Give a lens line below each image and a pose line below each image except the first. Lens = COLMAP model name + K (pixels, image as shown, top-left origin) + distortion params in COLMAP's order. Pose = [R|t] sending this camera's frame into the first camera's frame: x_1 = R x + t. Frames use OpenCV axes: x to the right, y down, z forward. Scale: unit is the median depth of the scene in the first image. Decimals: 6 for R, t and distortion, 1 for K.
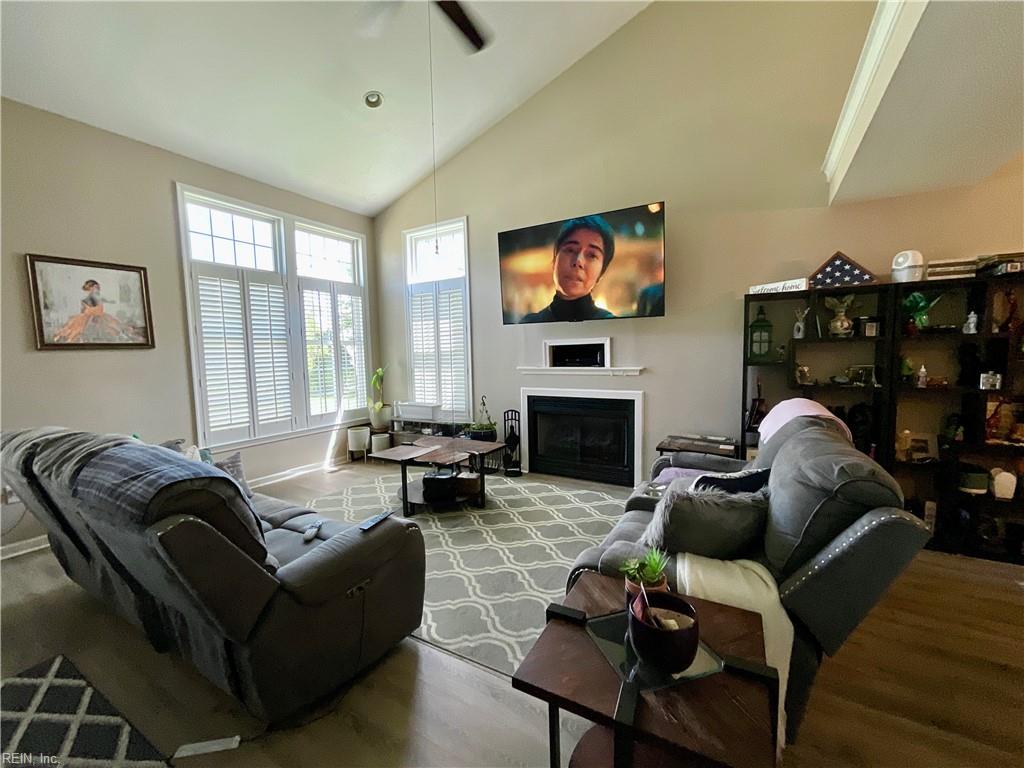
lens RADIAL K [[409.7, 0, 512.0], [0, 409.7, 384.0], [0, 0, 1]] dist [-0.010246, 0.000538]
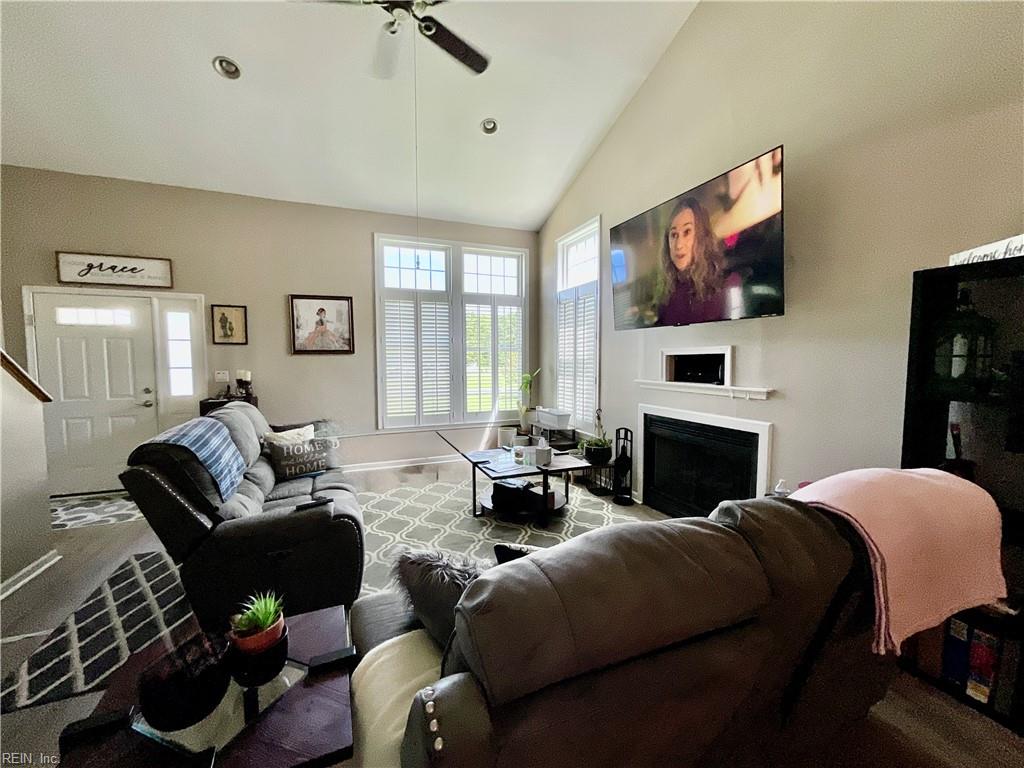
lens RADIAL K [[409.7, 0, 512.0], [0, 409.7, 384.0], [0, 0, 1]] dist [-0.010246, 0.000538]
pose [[0.798715, 0.055754, -0.599121, 0.328979], [-0.061728, 0.998037, 0.010585, -0.024912], [0.598535, 0.028528, 0.800589, 0.155051]]
